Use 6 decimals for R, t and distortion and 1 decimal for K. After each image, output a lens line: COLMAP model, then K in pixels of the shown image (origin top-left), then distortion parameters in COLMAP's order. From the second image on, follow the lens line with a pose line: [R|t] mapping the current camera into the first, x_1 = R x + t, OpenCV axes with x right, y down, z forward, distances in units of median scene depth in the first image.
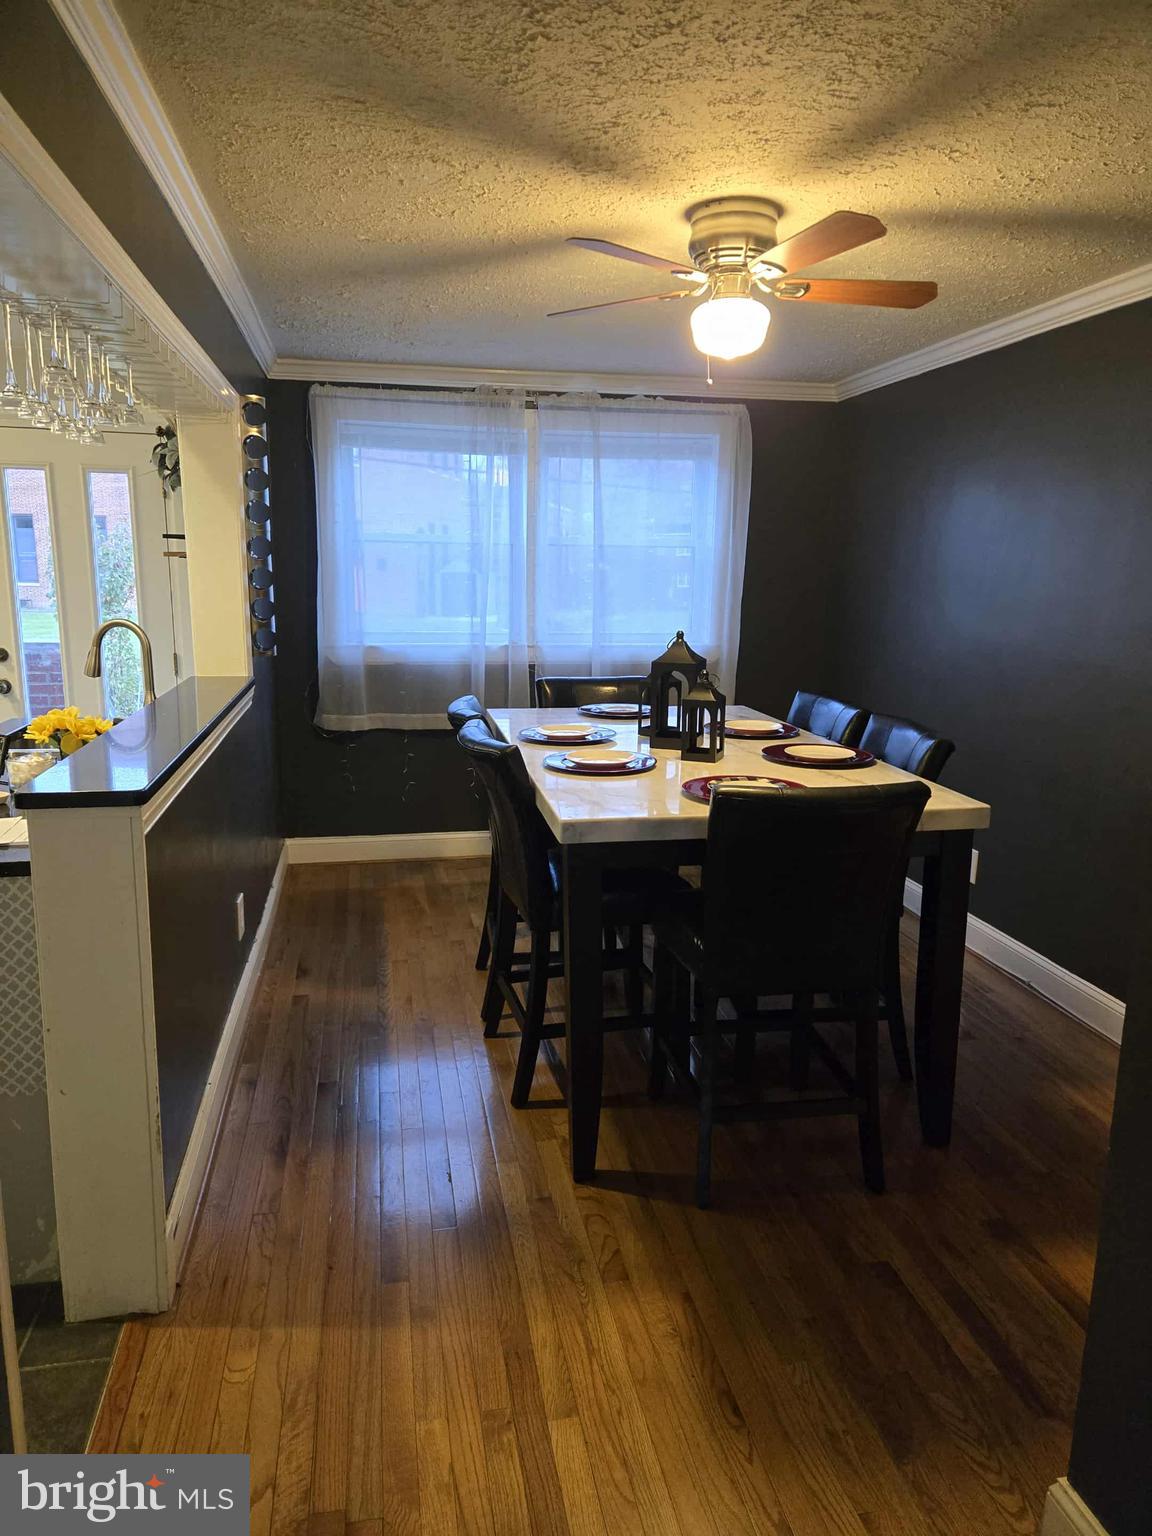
lens RADIAL K [[1040.0, 0, 576.6], [0, 1040.0, 764.5], [0, 0, 1]] dist [0.068063, -0.053704]
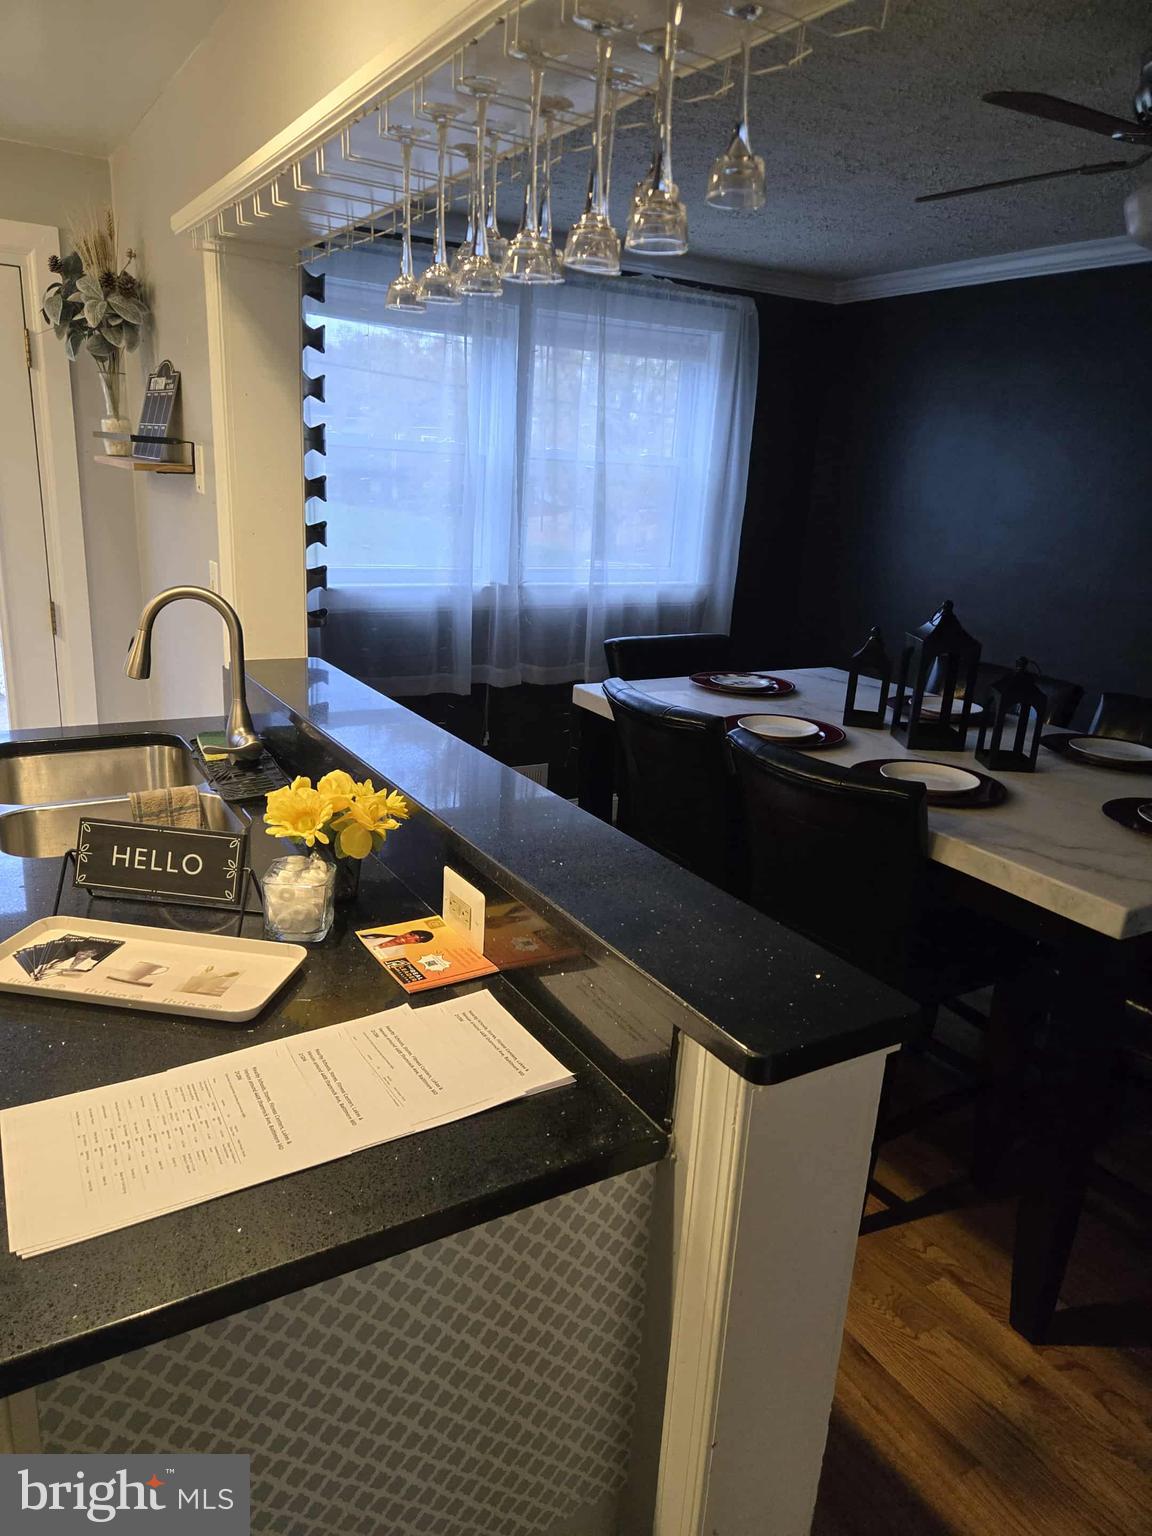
lens RADIAL K [[1040.0, 0, 577.9], [0, 1040.0, 778.3], [0, 0, 1]] dist [0.068063, -0.053704]
pose [[0.937514, -0.057790, 0.343114, -0.293397], [0.018059, 0.992864, 0.117880, -0.062469], [-0.347478, -0.104318, 0.931867, 0.219167]]
